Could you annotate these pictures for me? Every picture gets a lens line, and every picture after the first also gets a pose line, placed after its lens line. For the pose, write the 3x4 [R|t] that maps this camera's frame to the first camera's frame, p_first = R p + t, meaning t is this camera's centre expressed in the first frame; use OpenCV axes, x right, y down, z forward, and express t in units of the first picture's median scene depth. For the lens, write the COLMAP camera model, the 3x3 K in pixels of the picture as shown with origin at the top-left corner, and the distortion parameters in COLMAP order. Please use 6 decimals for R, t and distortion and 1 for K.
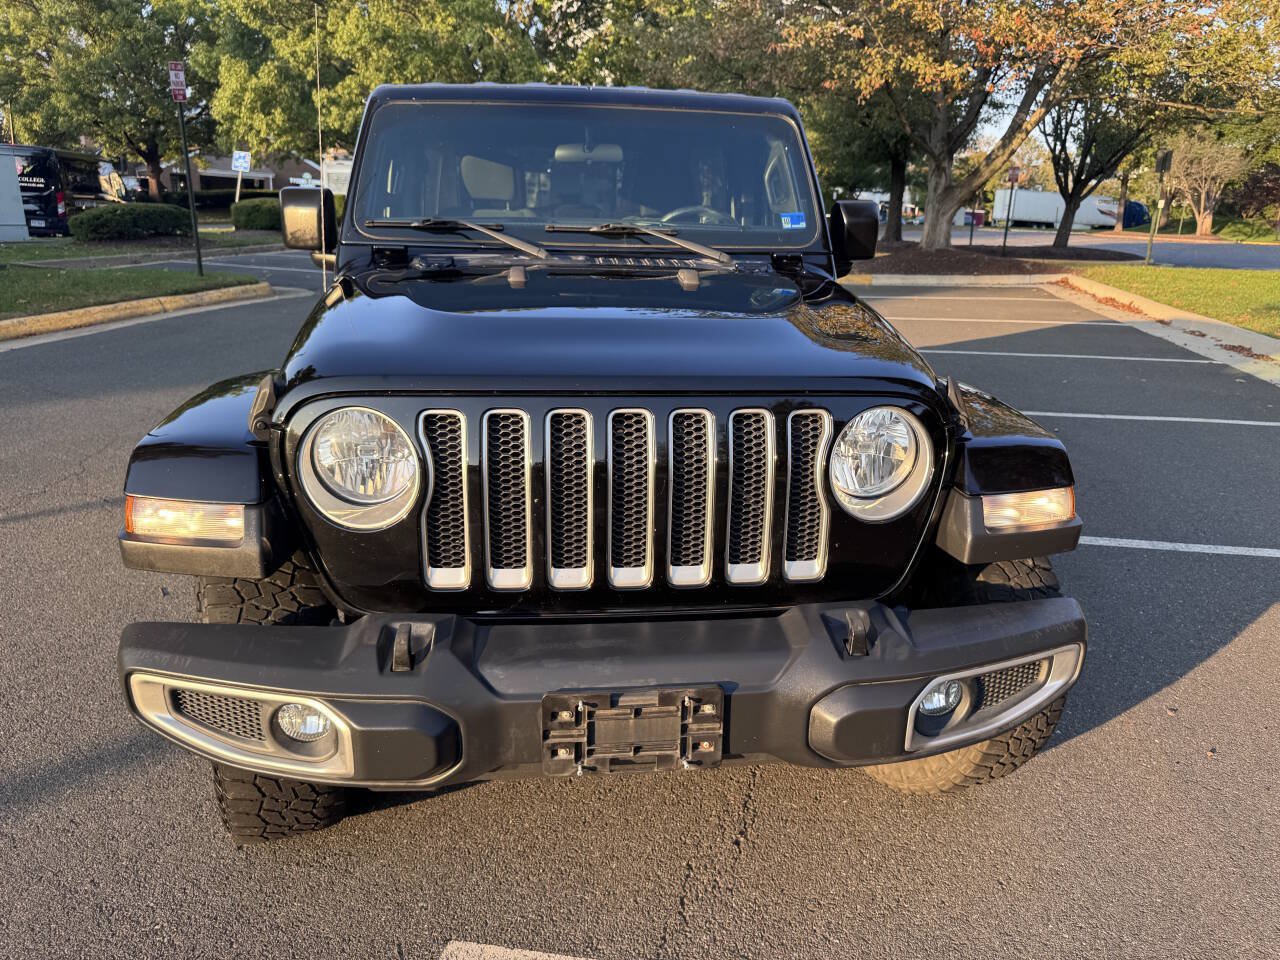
lens RADIAL K [[961.0, 0, 640.0], [0, 961.0, 480.0], [0, 0, 1]] dist [-0.006483, -0.004869]
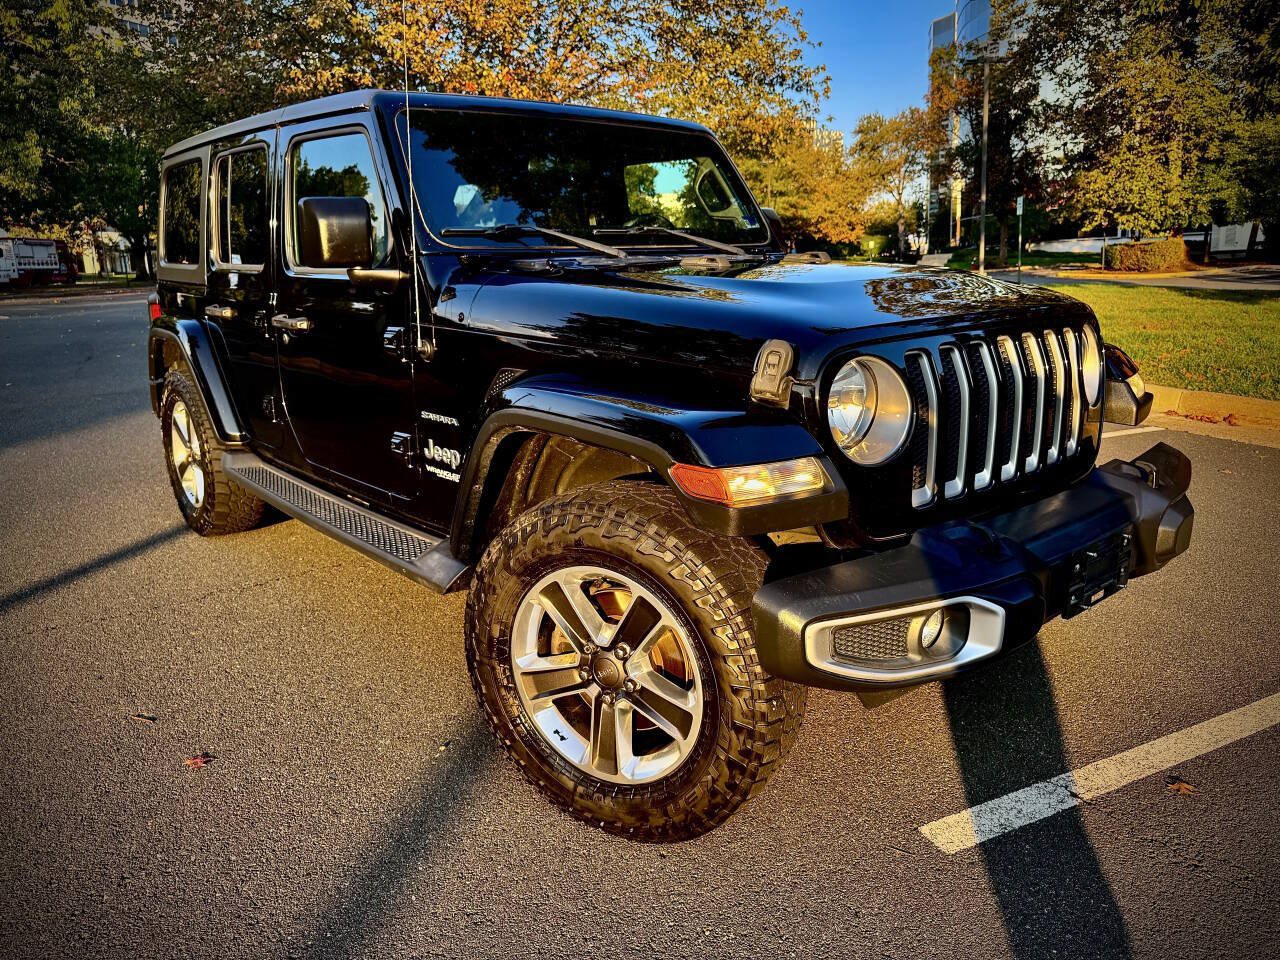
lens RADIAL K [[964.9, 0, 639.3], [0, 964.9, 472.1], [0, 0, 1]] dist [-0.005021, -0.006521]
pose [[0.814509, -0.169217, 0.554924, -0.699962], [0.200570, 0.979670, 0.004345, -0.000872], [-0.544378, 0.107762, 0.831890, 0.129757]]
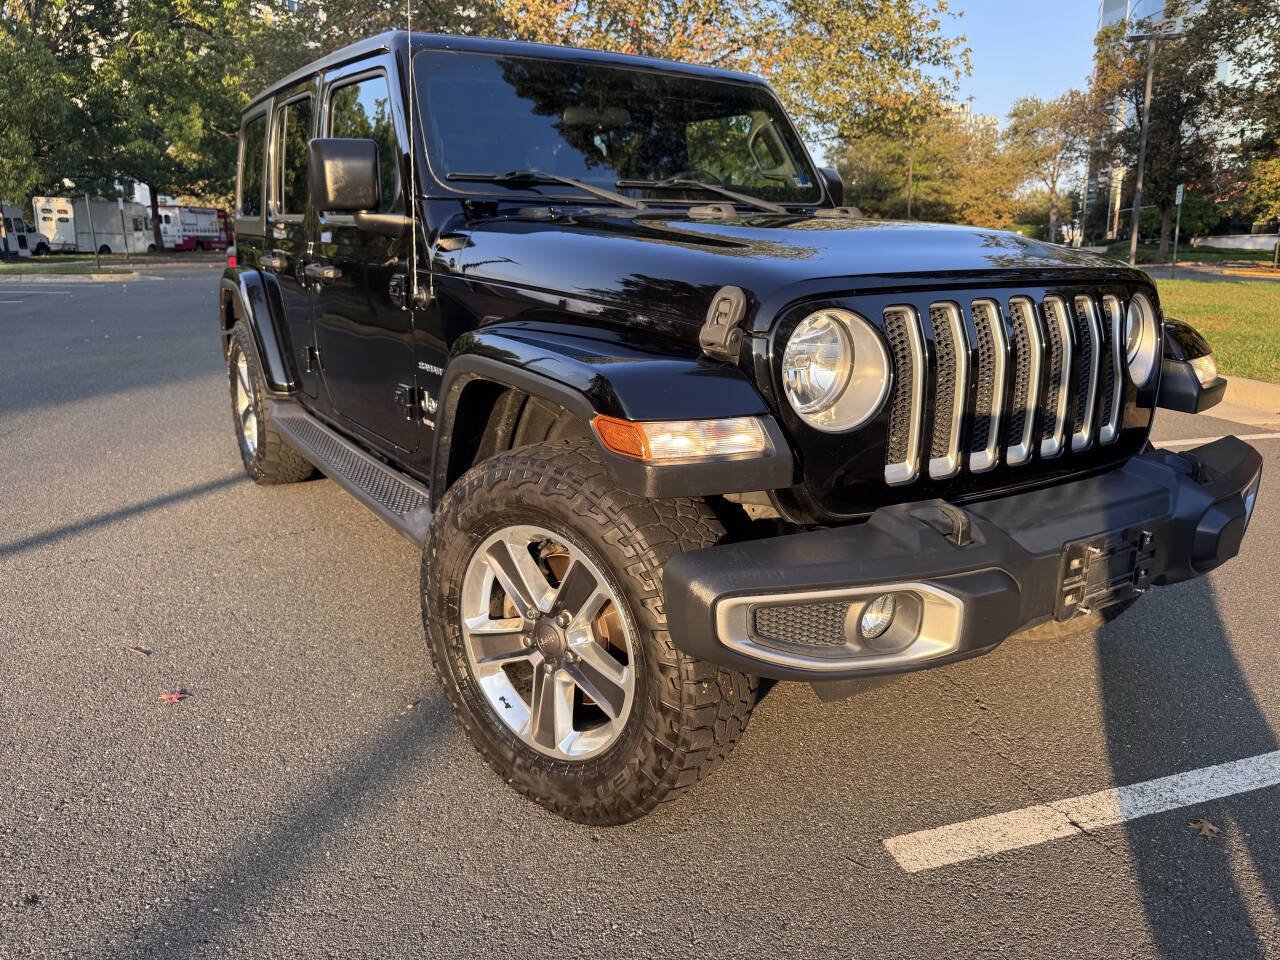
lens RADIAL K [[961.0, 0, 640.0], [0, 961.0, 480.0], [0, 0, 1]] dist [-0.006483, -0.004869]
pose [[0.889812, -0.130865, 0.437160, -0.562949], [0.143221, 0.989679, 0.004746, 0.040443], [-0.433269, 0.058387, 0.899371, 0.117460]]
